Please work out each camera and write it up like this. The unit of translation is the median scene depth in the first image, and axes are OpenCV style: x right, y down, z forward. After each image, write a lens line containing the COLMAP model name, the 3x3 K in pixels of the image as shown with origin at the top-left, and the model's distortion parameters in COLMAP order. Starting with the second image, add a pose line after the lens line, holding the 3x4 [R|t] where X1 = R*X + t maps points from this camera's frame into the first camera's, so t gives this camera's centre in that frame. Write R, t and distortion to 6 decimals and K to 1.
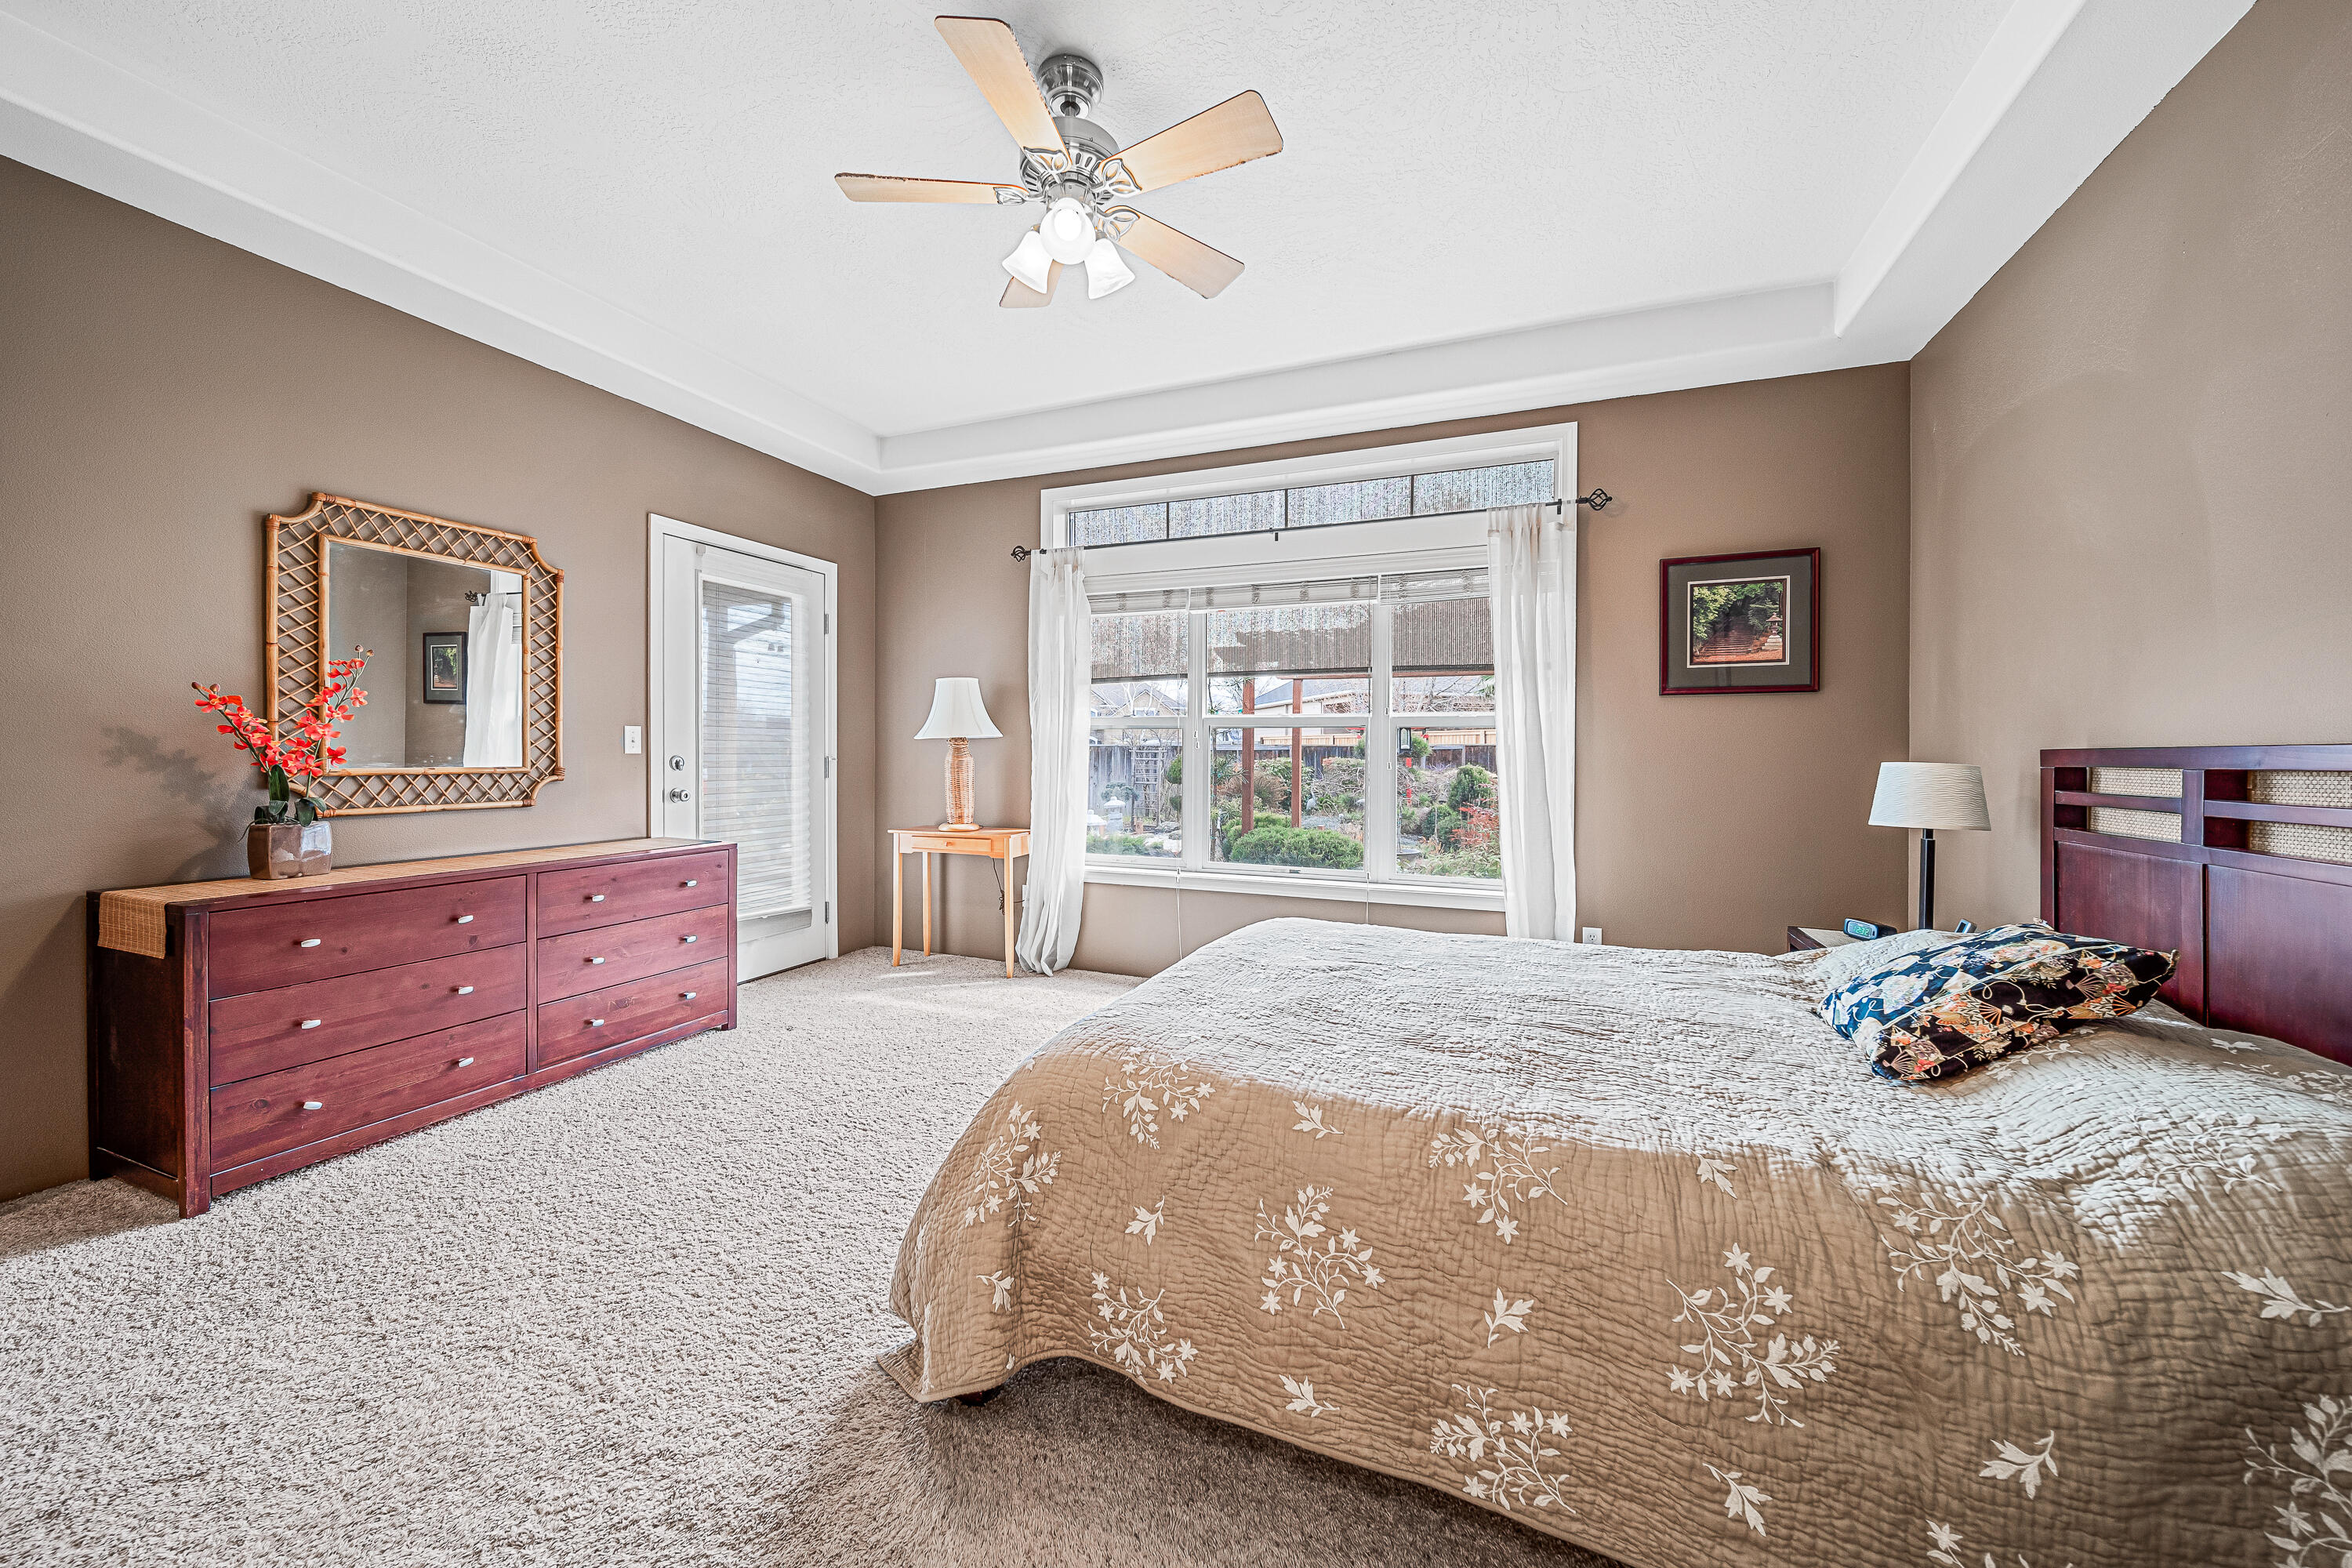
lens RADIAL K [[854.8, 0, 1164.1], [0, 854.8, 762.9], [0, 0, 1]] dist [-0.000040, 0.000083]
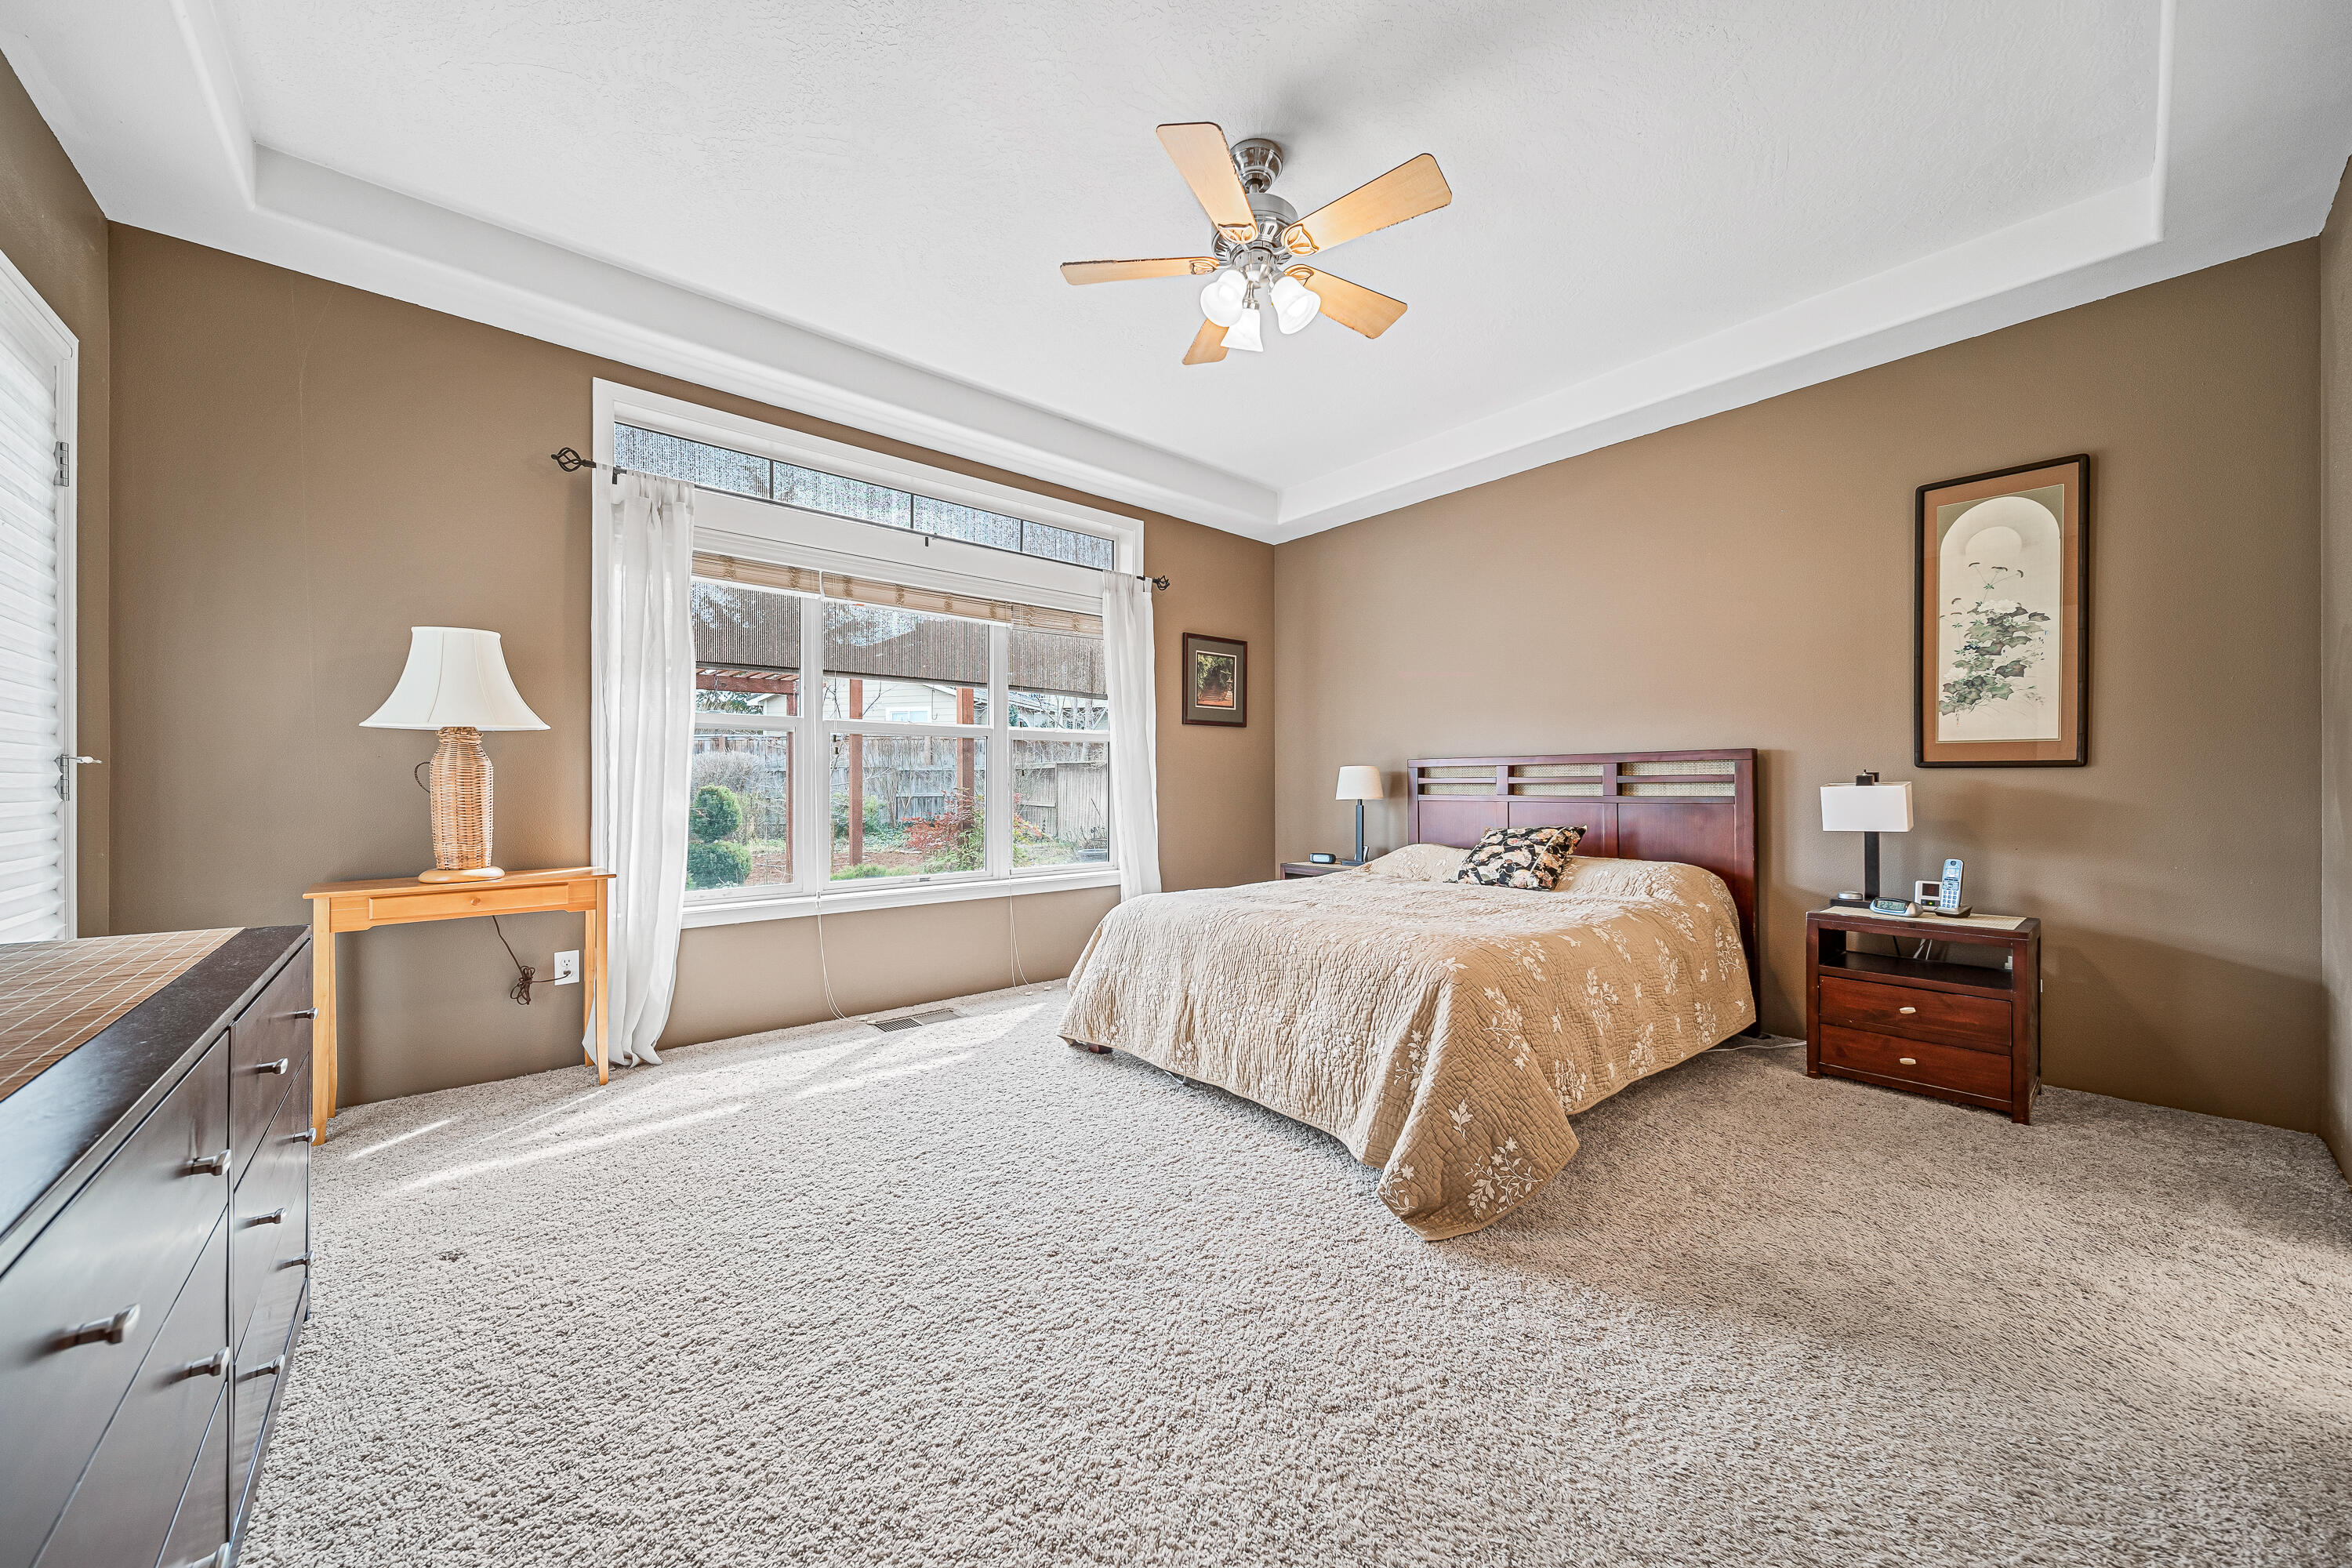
lens RADIAL K [[854.8, 0, 1153.5], [0, 854.8, 780.0], [0, 0, 1]] dist [-0.000040, 0.000083]
pose [[0.448523, -0.003267, 0.893765, -0.731998], [0.012385, 0.999920, -0.002560, 0.020119], [-0.893686, 0.012218, 0.448527, 0.366992]]
